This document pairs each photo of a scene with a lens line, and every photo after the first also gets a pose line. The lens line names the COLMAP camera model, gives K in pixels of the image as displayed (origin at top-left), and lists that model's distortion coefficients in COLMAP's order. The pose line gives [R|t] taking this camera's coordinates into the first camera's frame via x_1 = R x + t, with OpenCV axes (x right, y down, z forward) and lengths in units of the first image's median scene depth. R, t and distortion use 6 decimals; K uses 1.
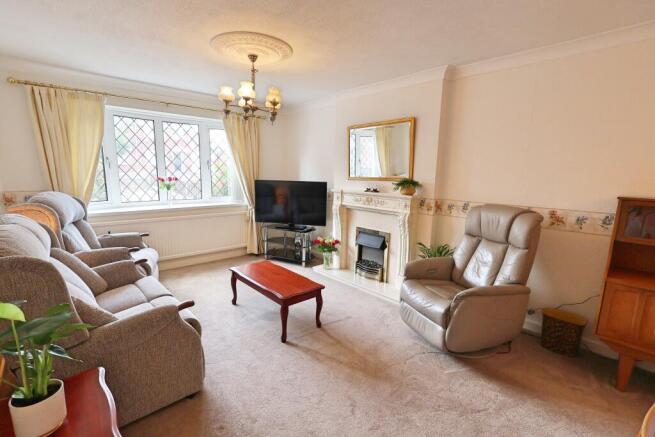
lens RADIAL K [[301.7, 0, 324.6], [0, 301.7, 220.1], [0, 0, 1]] dist [-0.000244, 0.000157]
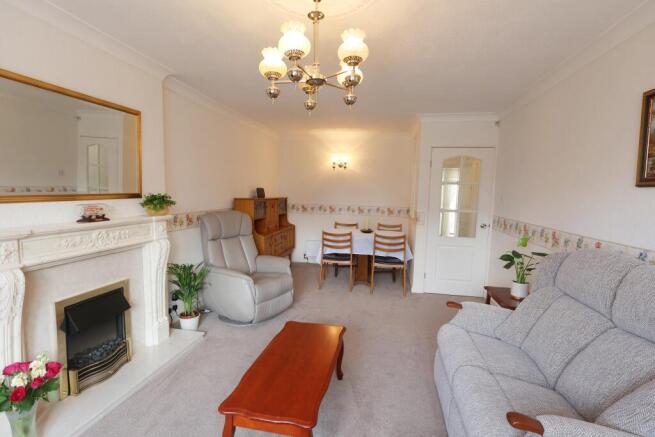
lens RADIAL K [[301.7, 0, 324.6], [0, 301.7, 220.1], [0, 0, 1]] dist [-0.000244, 0.000157]
pose [[-0.557942, -0.097525, 0.824130, -0.663120], [0.125022, 0.971859, 0.199648, -0.191835], [-0.820409, 0.214426, -0.530048, 1.197256]]
